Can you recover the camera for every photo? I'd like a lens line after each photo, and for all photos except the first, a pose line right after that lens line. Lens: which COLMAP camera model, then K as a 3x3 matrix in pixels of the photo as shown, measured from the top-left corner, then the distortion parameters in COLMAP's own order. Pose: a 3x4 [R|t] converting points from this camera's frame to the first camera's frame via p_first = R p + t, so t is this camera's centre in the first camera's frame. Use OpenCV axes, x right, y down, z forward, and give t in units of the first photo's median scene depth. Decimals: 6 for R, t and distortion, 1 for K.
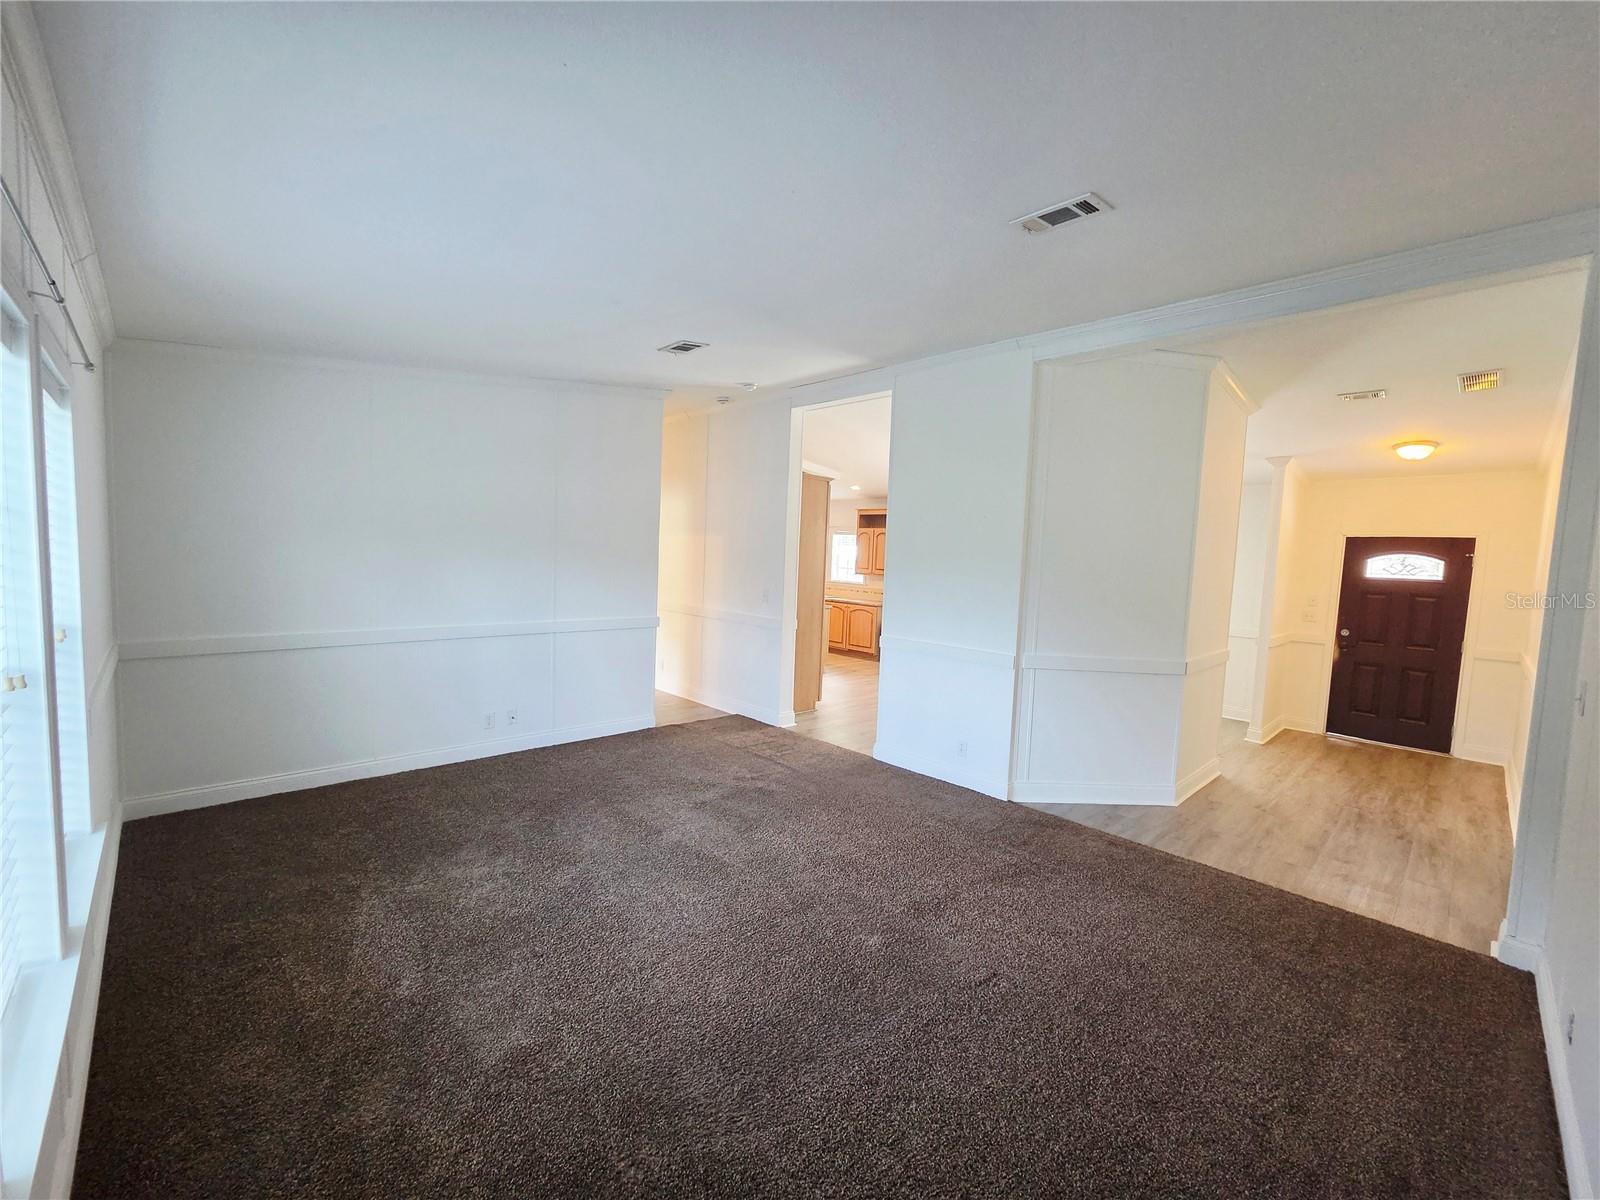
lens RADIAL K [[652.0, 0, 799.0], [0, 652.0, 601.8], [0, 0, 1]] dist [-0.004669, 0.000332]
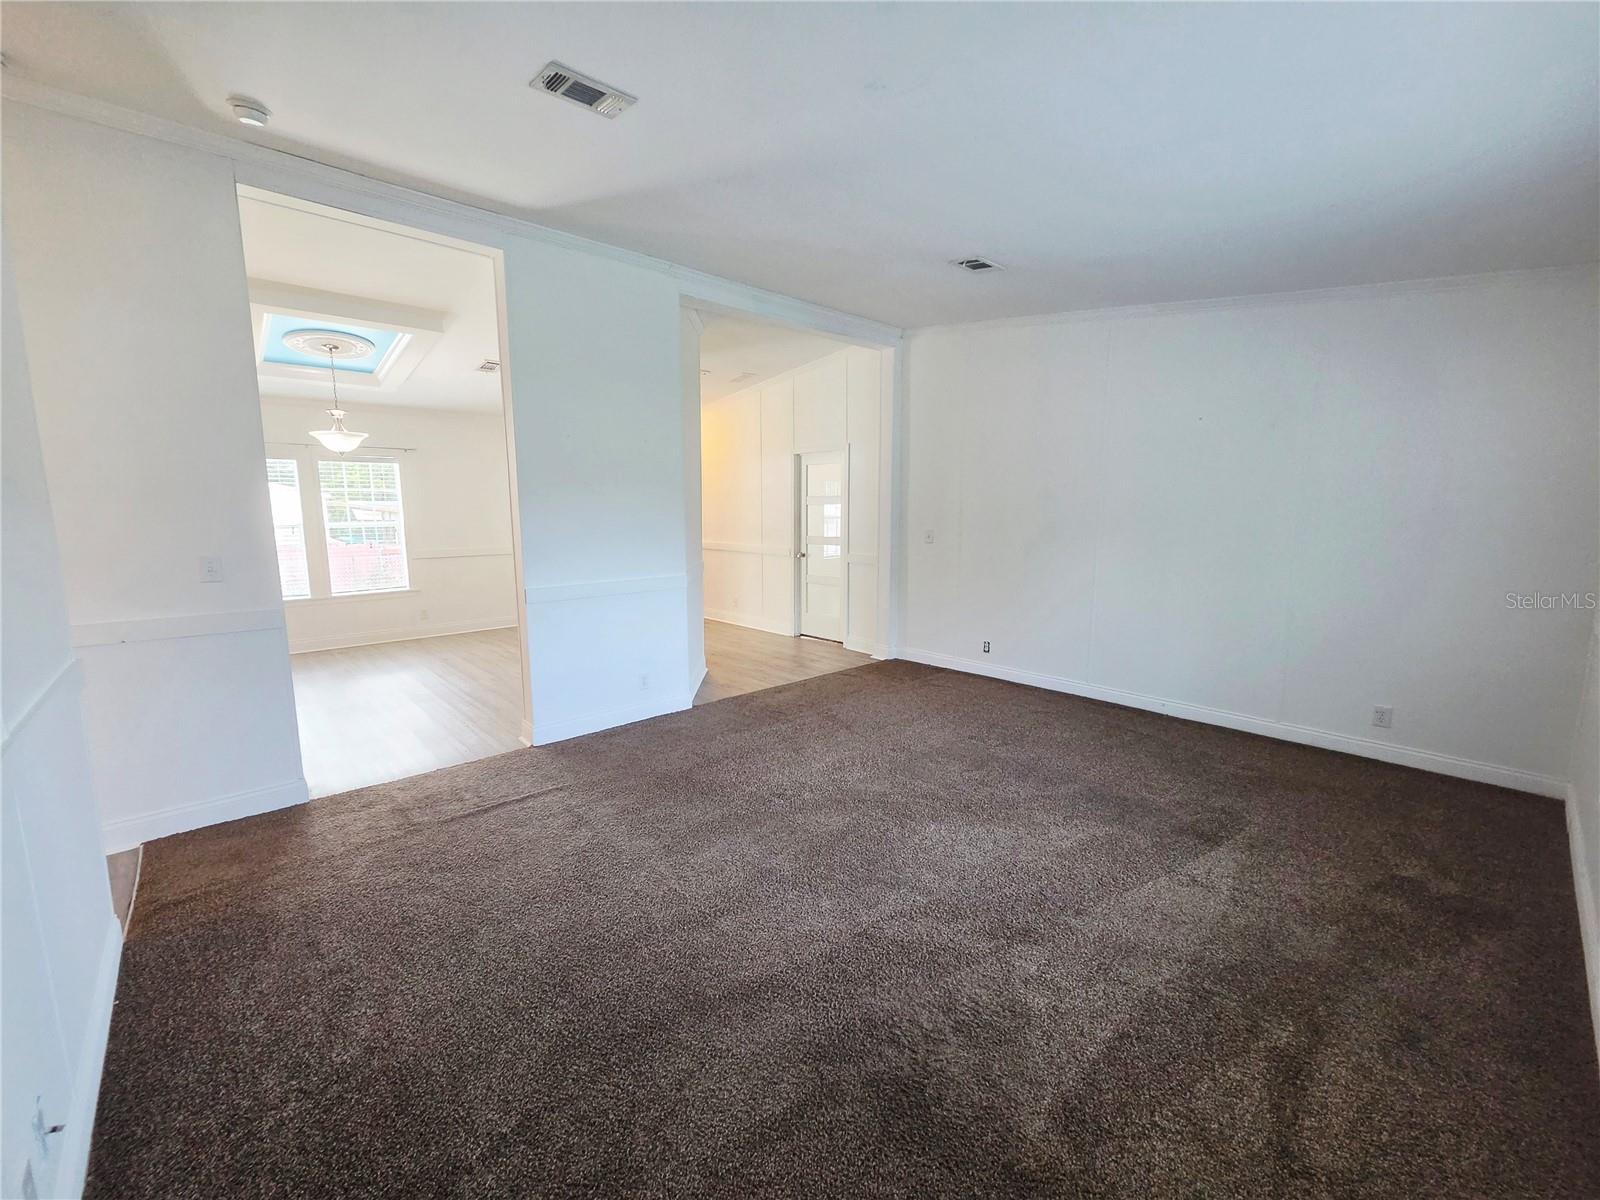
lens RADIAL K [[652.0, 0, 801.4], [0, 652.0, 597.4], [0, 0, 1]] dist [-0.004669, 0.000332]
pose [[0.020786, -0.183545, 0.982792, -0.650185], [0.067844, 0.980997, 0.181774, -0.057335], [-0.997479, 0.062898, 0.032844, 0.689186]]
